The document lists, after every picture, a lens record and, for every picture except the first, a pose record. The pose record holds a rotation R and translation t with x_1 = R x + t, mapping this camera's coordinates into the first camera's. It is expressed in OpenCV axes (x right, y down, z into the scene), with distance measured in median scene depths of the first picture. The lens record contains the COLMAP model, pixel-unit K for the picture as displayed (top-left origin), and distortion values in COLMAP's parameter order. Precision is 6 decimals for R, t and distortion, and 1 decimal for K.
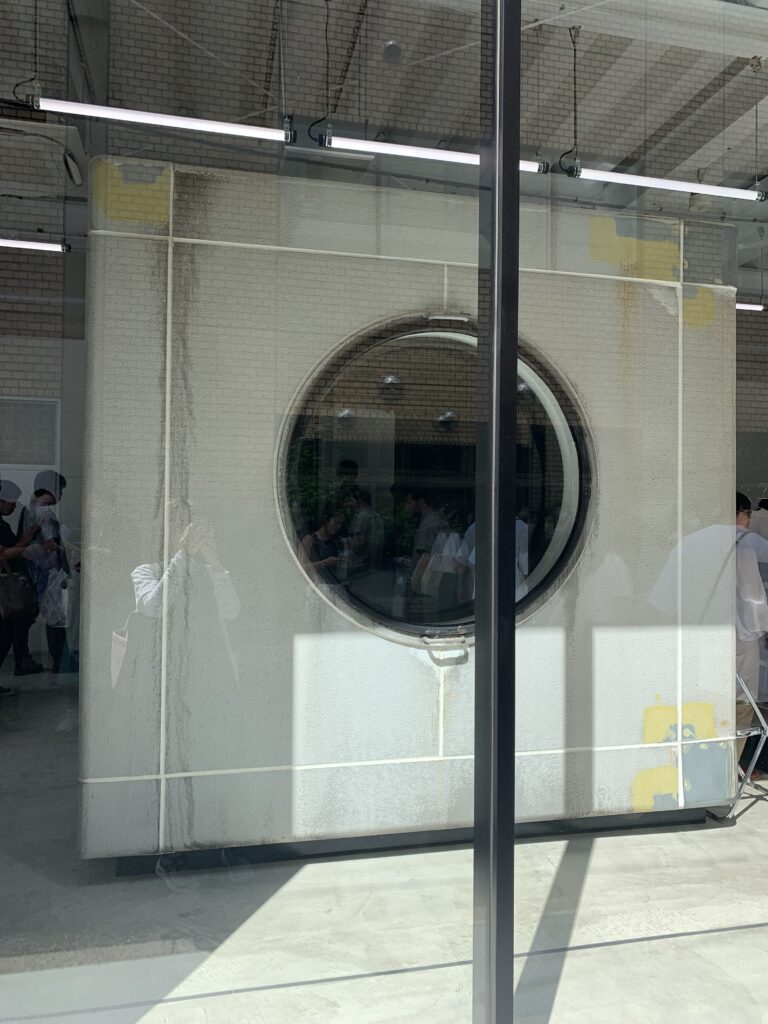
lens RADIAL K [[786.1, 0, 382.7], [0, 786.1, 509.7], [0, 0, 1]] dist [0.006192, 0.000220]
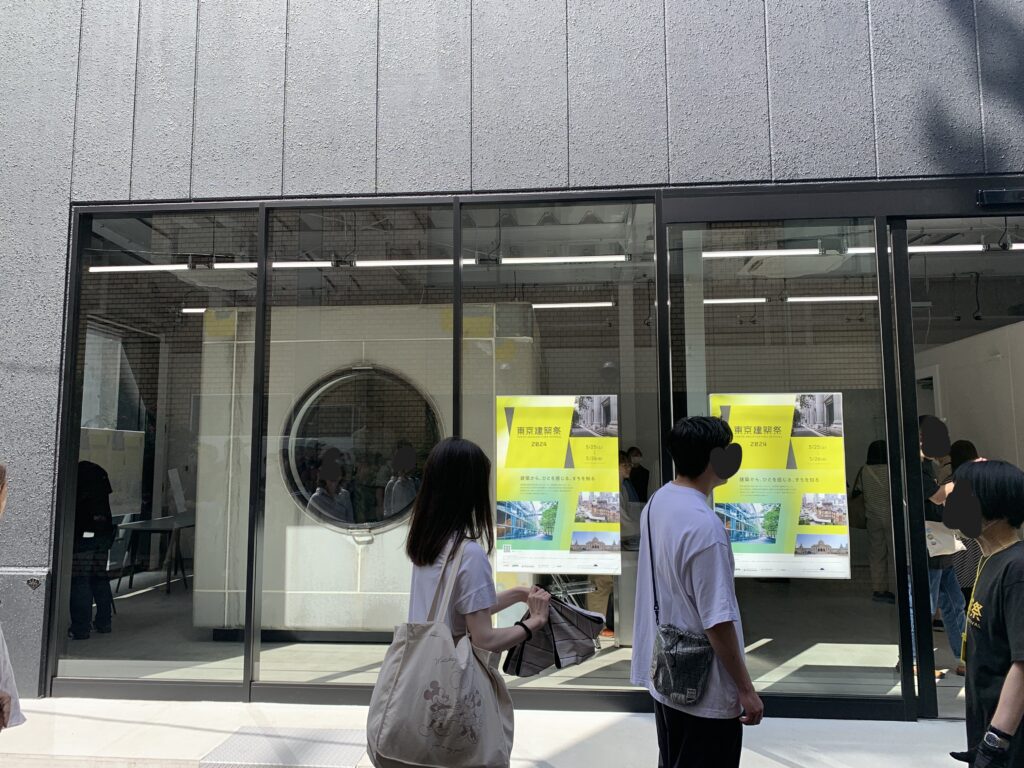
lens RADIAL K [[786.1, 0, 512.8], [0, 786.1, 385.4], [0, 0, 1]] dist [0.006192, 0.000220]
pose [[0.945414, -0.042398, -0.323103, 1.106936], [0.013868, 0.995837, -0.090095, -0.014473], [0.325577, 0.080696, 0.942066, -0.765368]]
